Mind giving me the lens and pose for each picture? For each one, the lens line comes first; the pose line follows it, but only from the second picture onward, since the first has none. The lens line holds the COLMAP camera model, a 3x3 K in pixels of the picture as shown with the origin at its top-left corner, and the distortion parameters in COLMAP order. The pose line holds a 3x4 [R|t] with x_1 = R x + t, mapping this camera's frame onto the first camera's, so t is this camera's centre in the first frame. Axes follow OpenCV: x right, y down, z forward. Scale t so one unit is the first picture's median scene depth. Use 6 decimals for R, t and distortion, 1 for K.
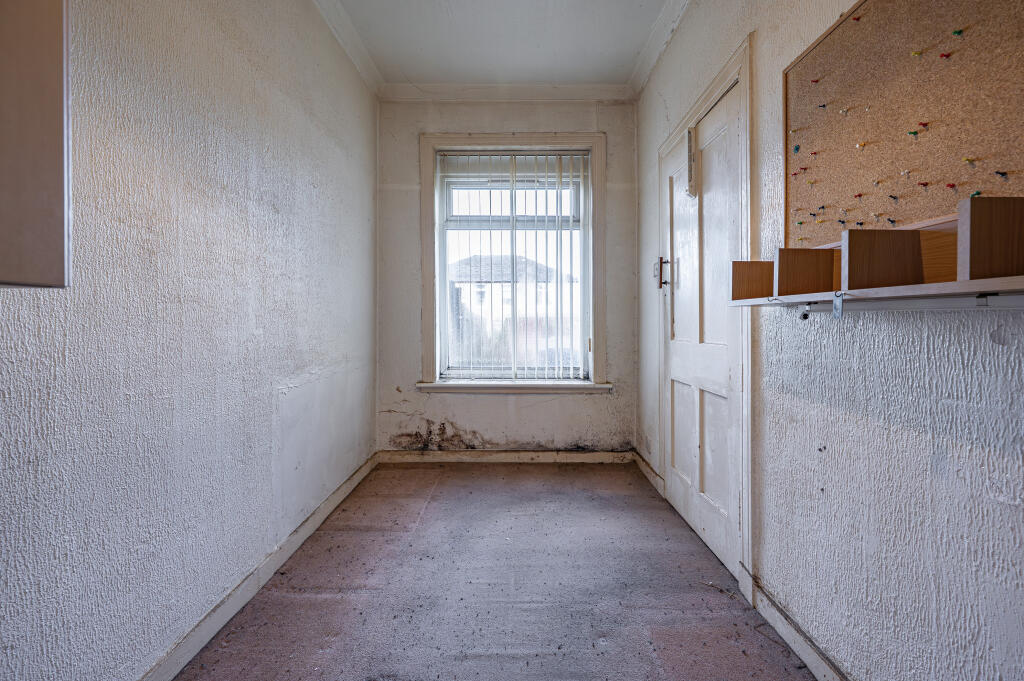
lens RADIAL K [[568.0, 0, 509.1], [0, 568.0, 334.3], [0, 0, 1]] dist [-0.006053, 0.001497]
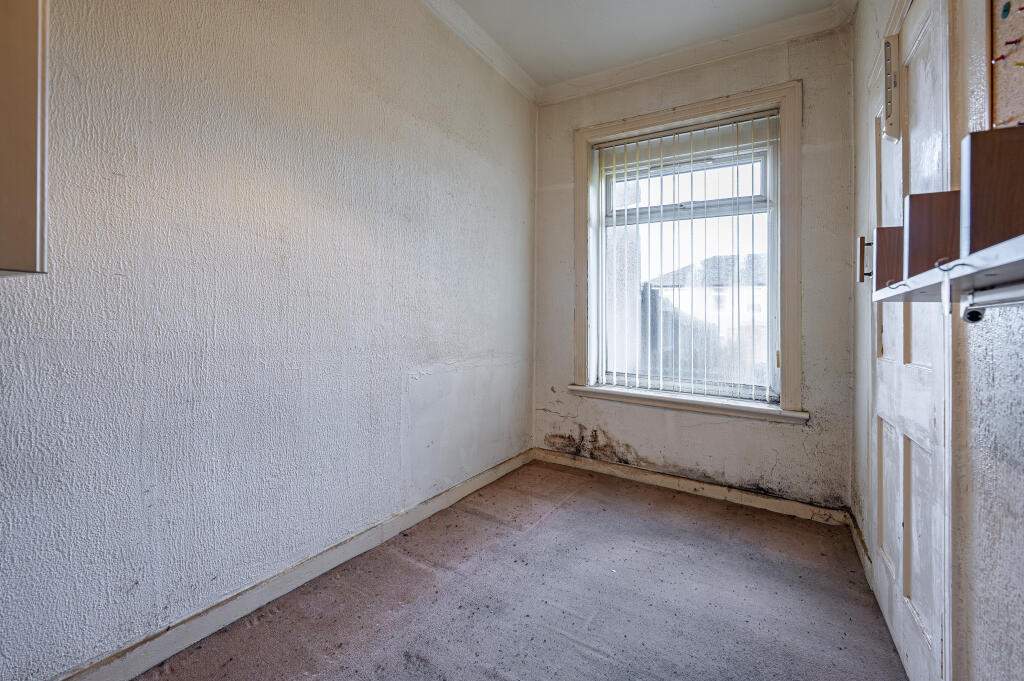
lens RADIAL K [[526.4, 0, 512.5], [0, 526.4, 332.8], [0, 0, 1]] dist [-0.001275, -0.001168]
pose [[0.775319, 0.036087, -0.630538, 0.344832], [-0.051401, 0.998660, -0.006048, 0.006489], [0.629475, 0.037099, 0.776135, 0.238399]]
